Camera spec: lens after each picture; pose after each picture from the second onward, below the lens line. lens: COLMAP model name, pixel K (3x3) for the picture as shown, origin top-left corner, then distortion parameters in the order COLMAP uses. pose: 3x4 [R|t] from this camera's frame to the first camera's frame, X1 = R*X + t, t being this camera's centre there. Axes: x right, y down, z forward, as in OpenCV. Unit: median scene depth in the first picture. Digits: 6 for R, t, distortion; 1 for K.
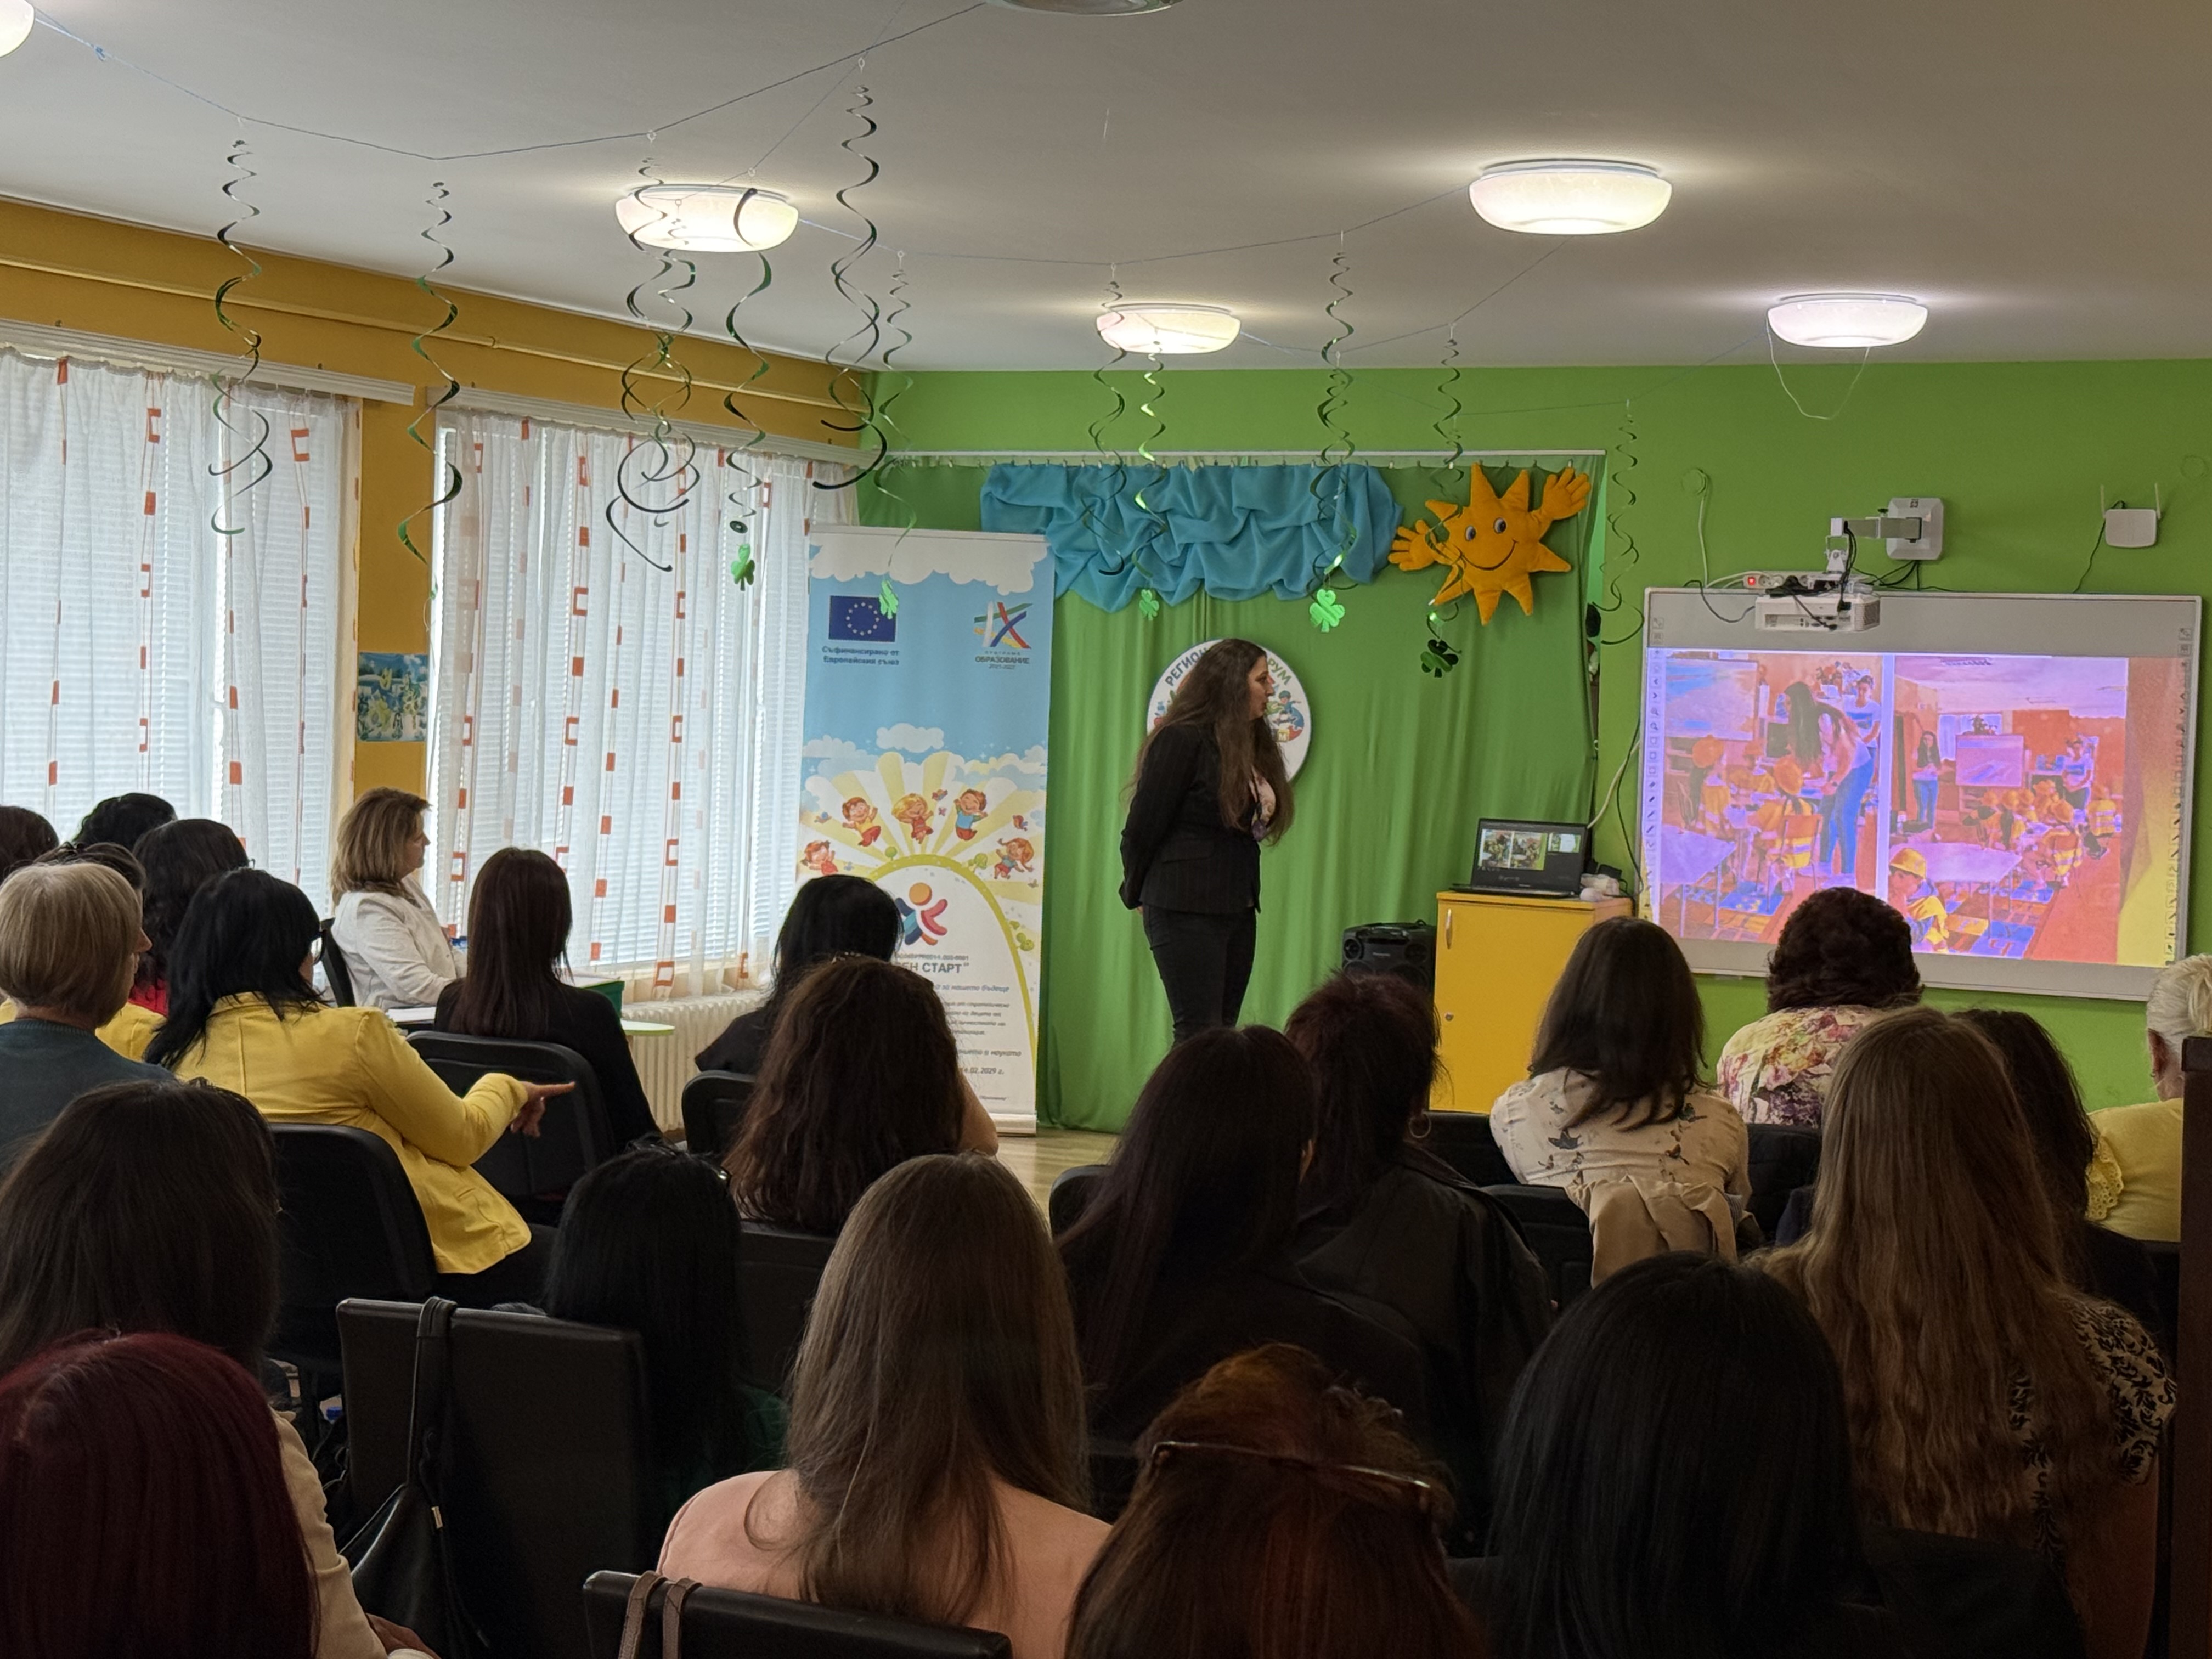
lens RADIAL K [[3757.0, 0, 1091.0], [0, 3757.0, 830.6], [0, 0, 1]] dist [0.144390, 0.000000]
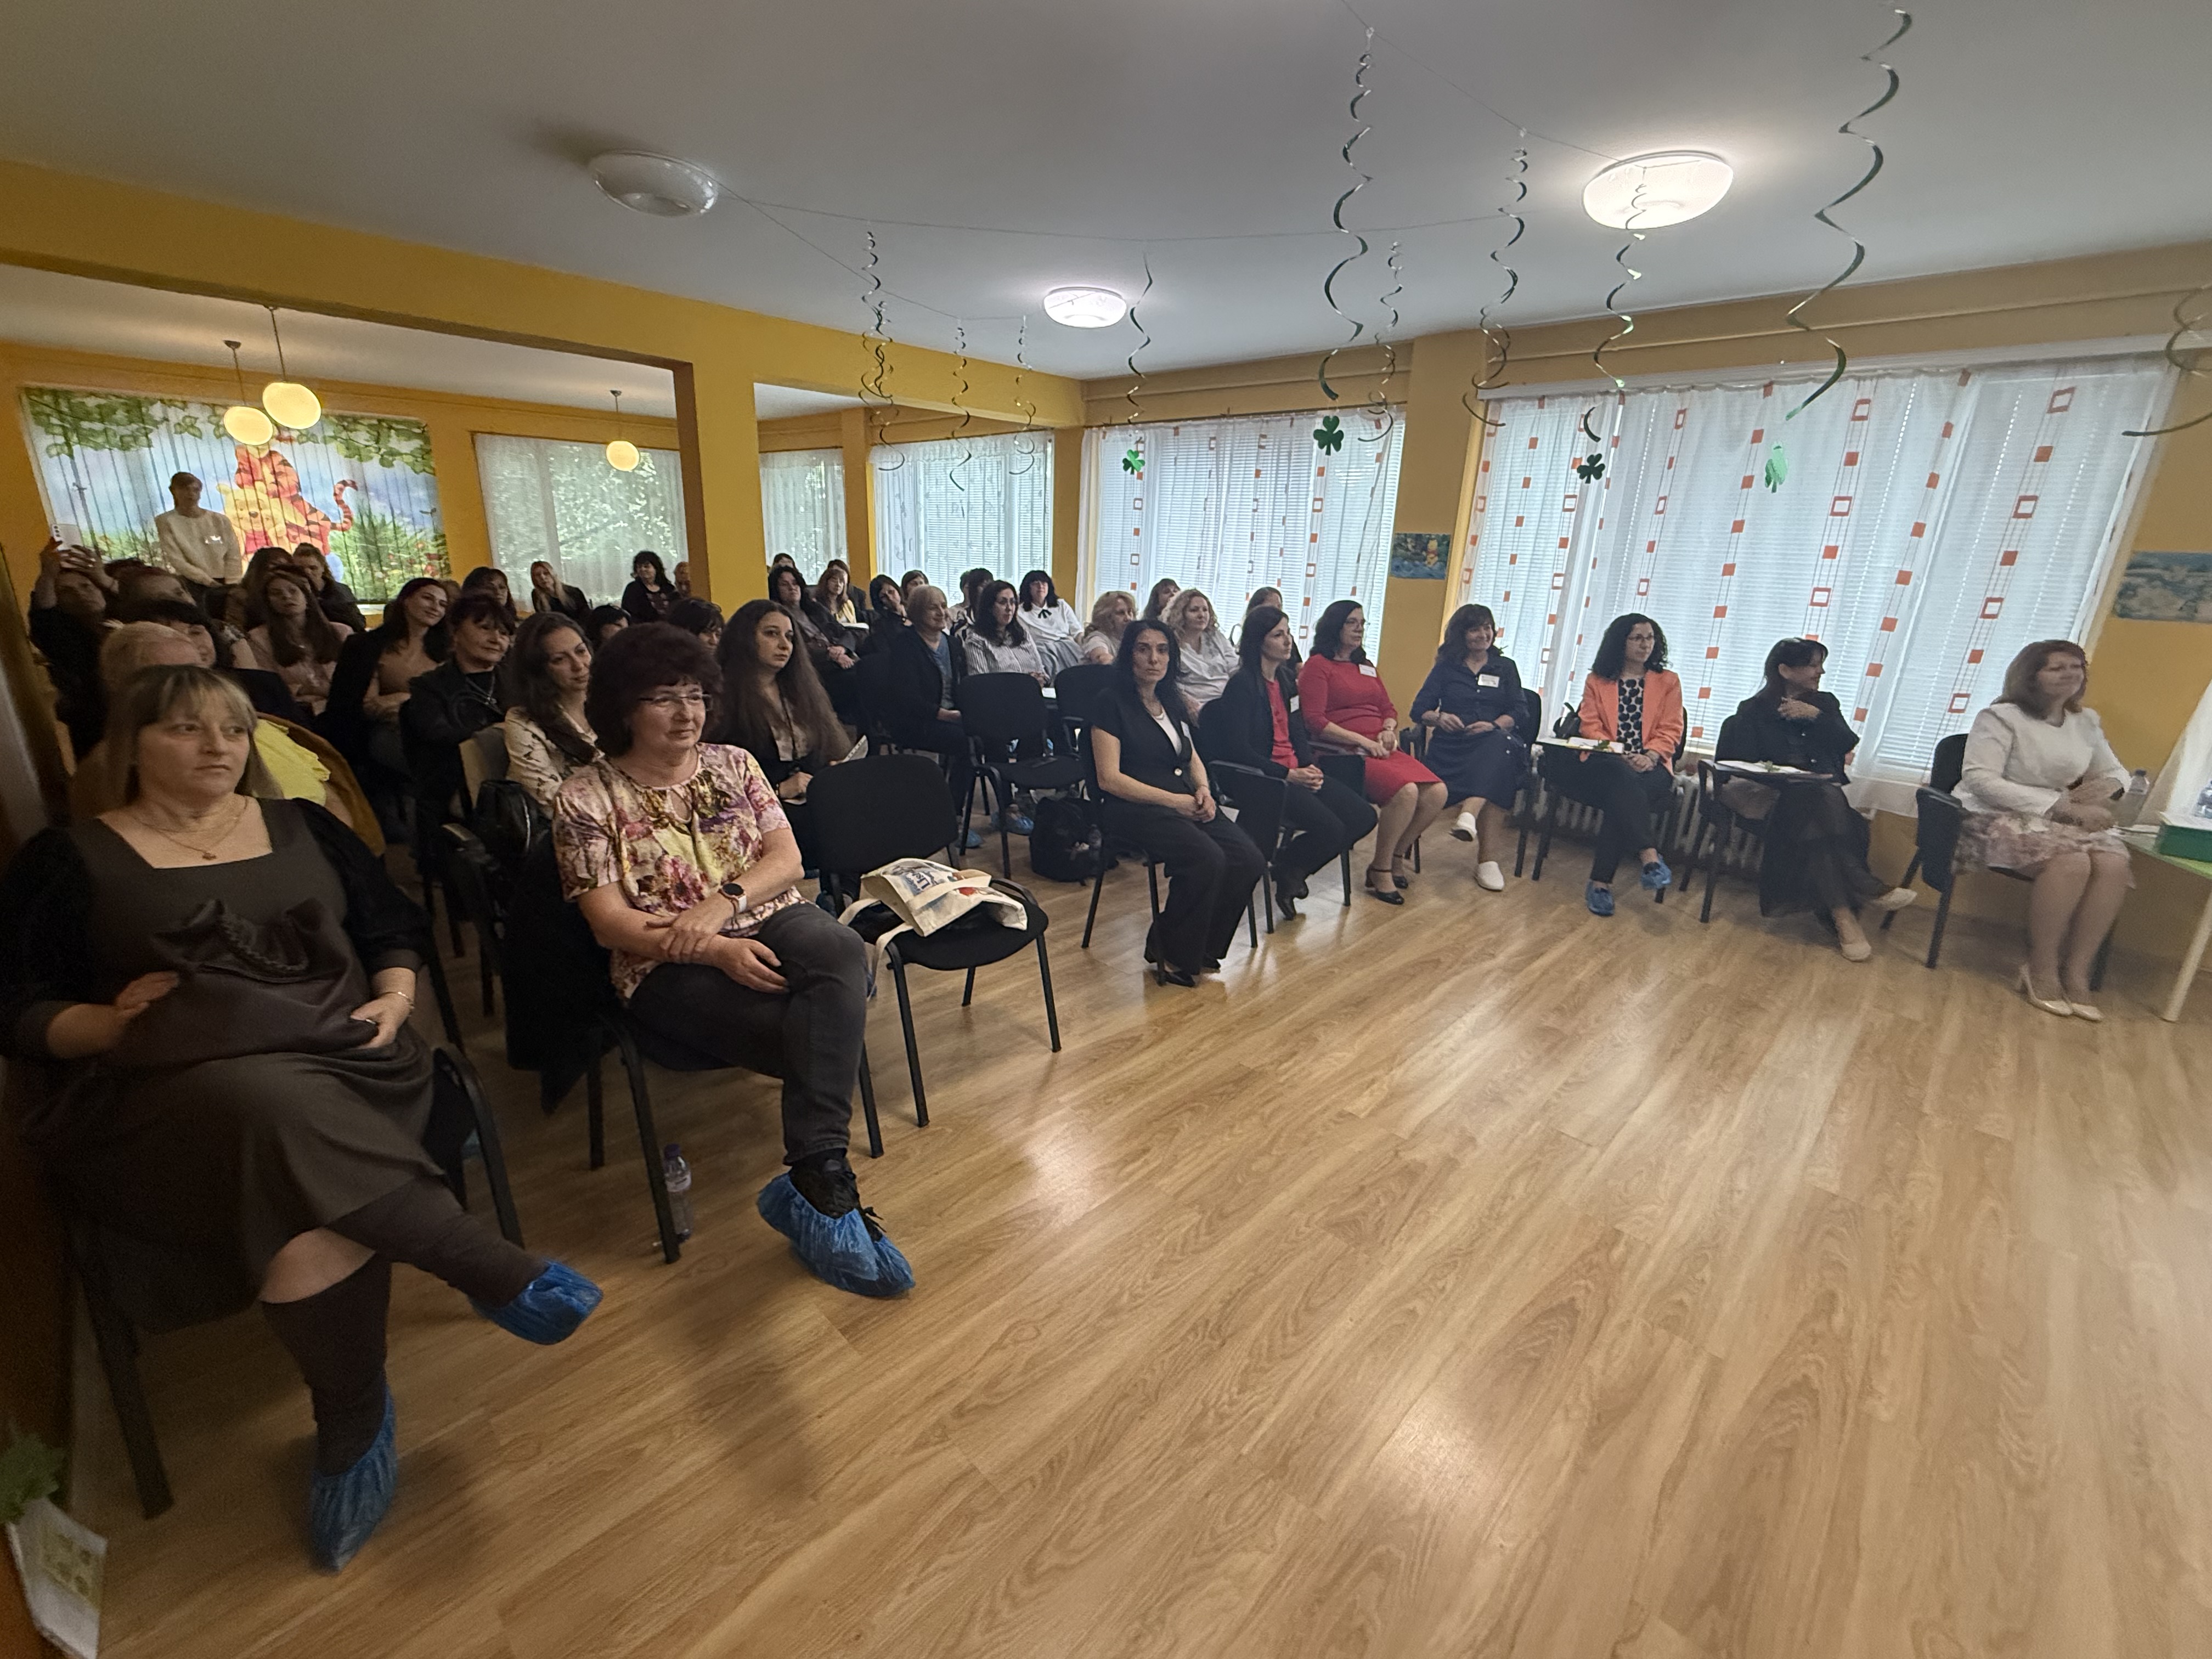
lens RADIAL K [[937.8, 0, 1105.4], [0, 937.8, 825.3], [0, 0, 1]] dist [-0.002596, 0.000044]
pose [[-0.372498, 0.254309, -0.892509, 0.236465], [-0.065030, 0.952204, 0.298459, -0.025134], [0.925752, 0.169215, -0.338156, 0.669866]]
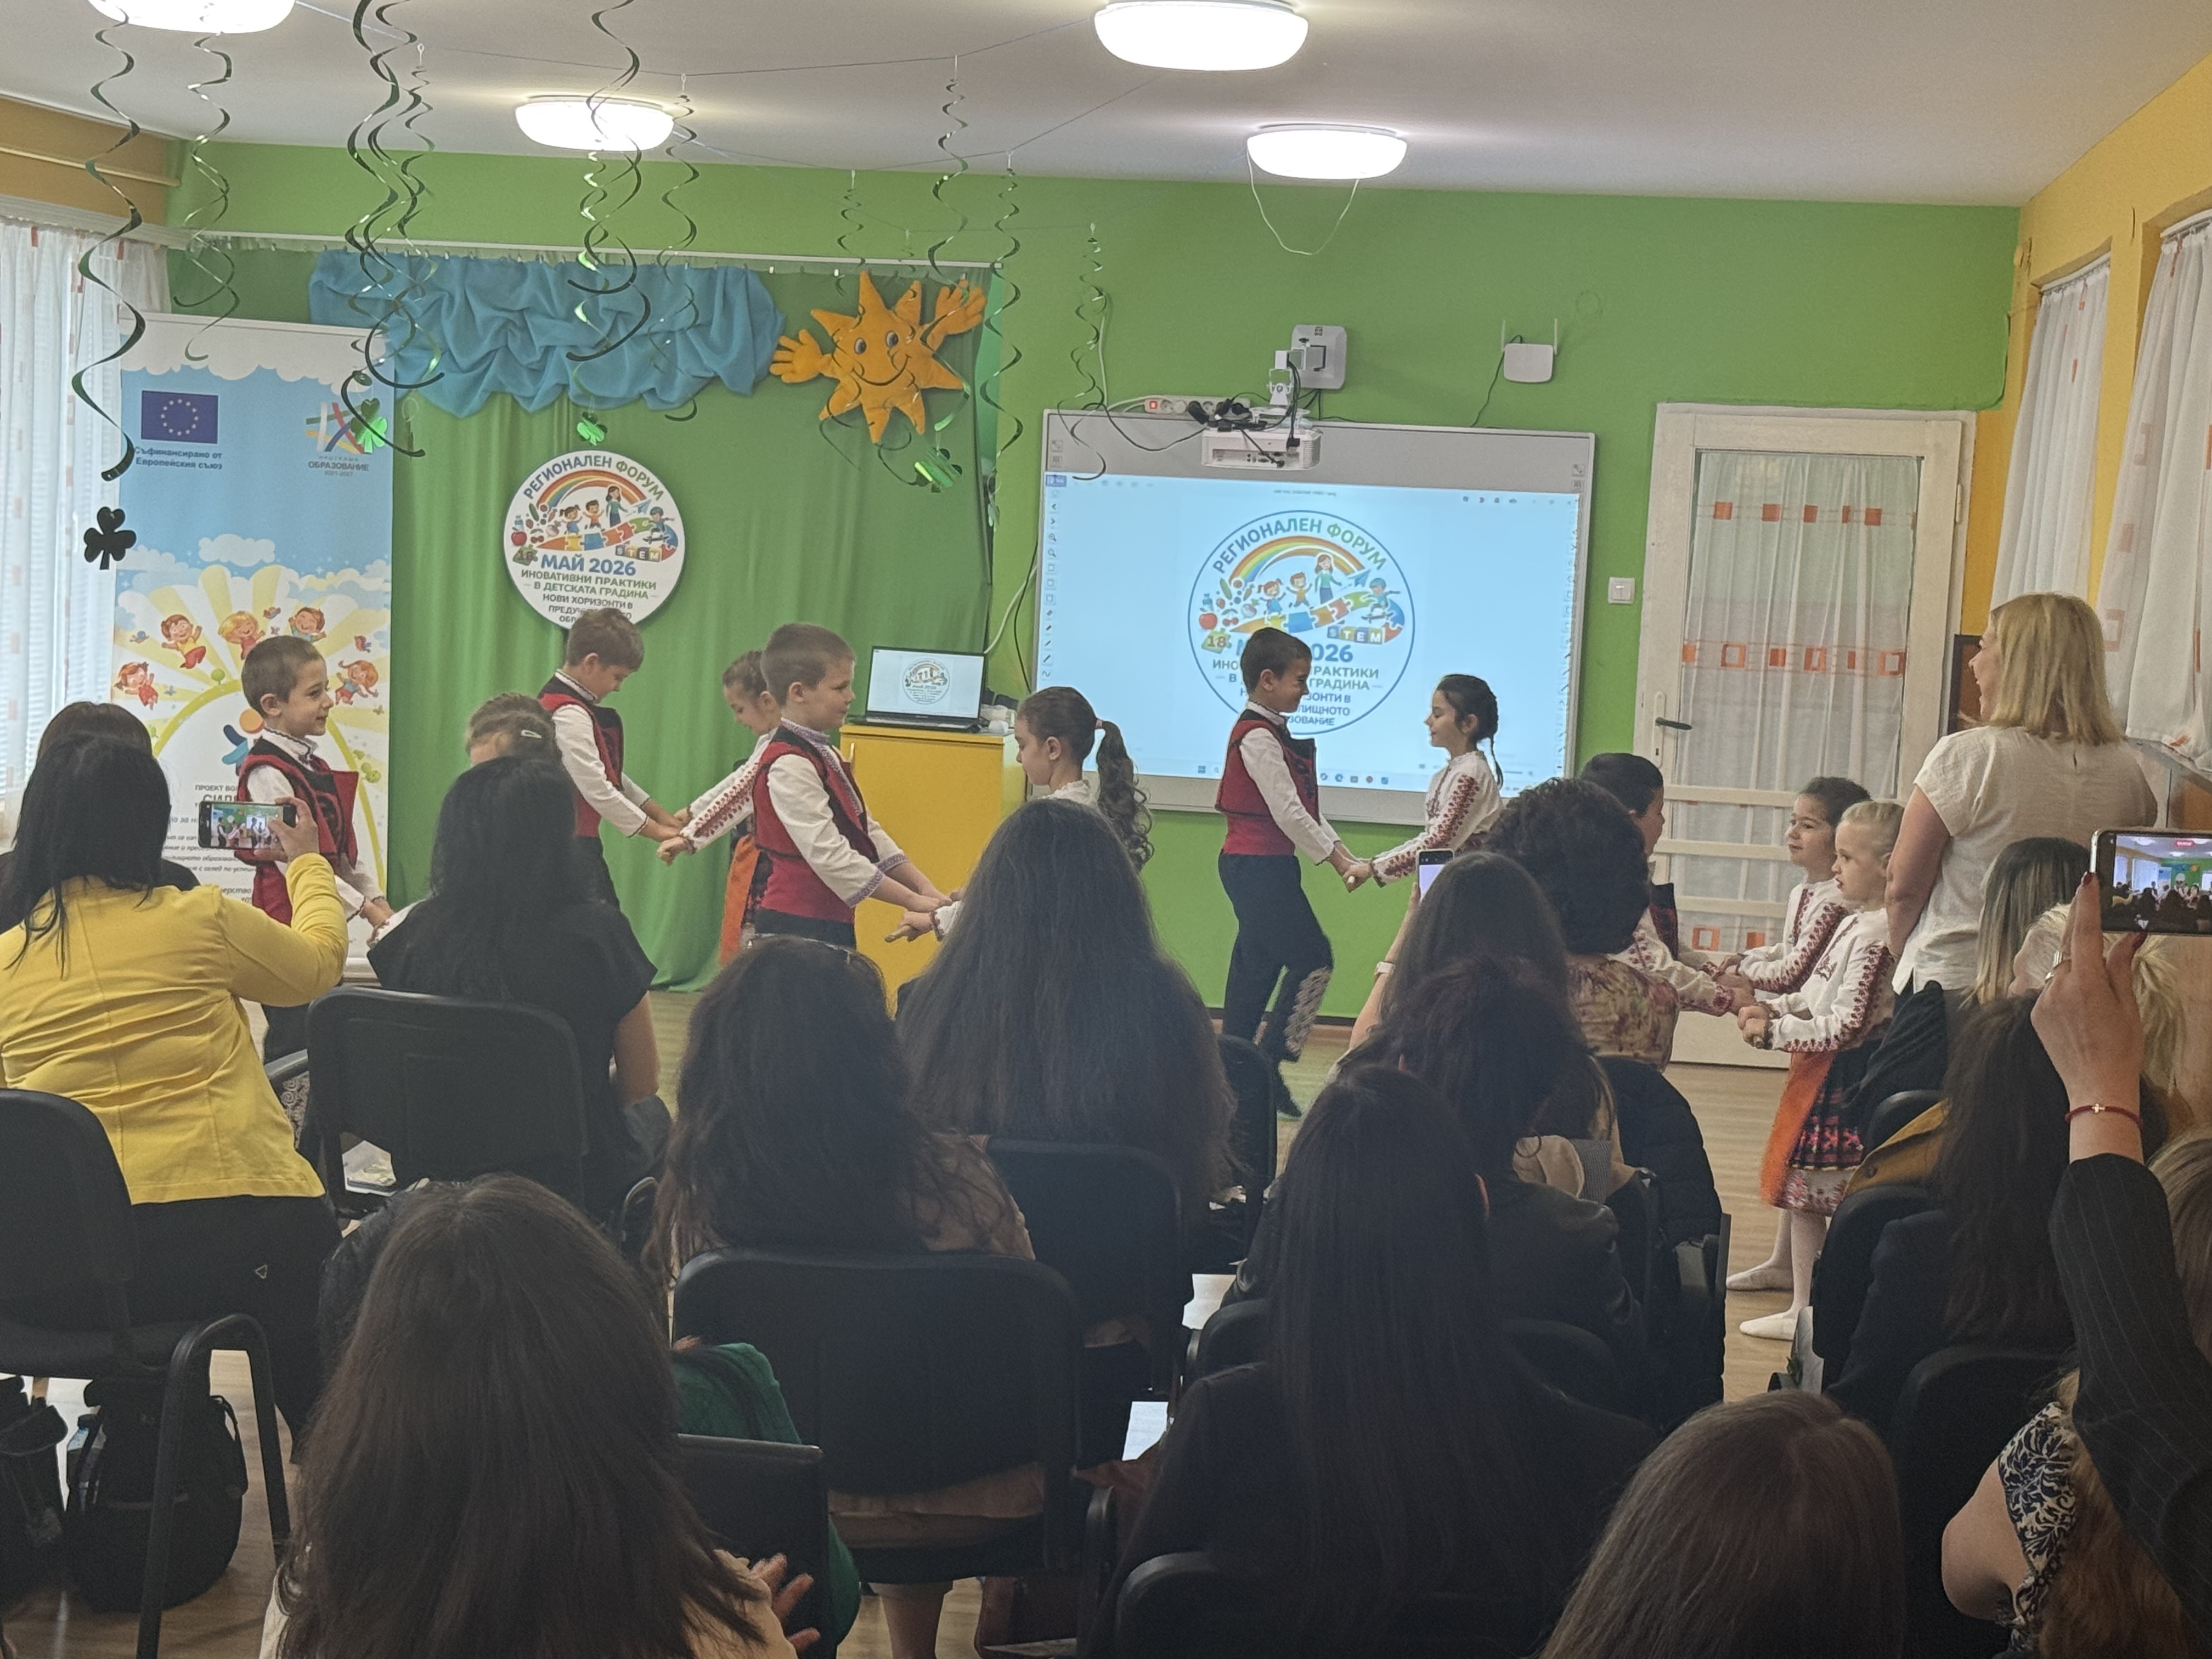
lens RADIAL K [[3733.6, 0, 1086.9], [0, 3733.6, 847.6], [0, 0, 1]] dist [0.146276, 0.000000]
pose [[0.966603, -0.011347, 0.256026, -0.087895], [-0.007087, 0.997454, 0.070963, -0.019856], [-0.256180, -0.070407, 0.964062, 0.061118]]
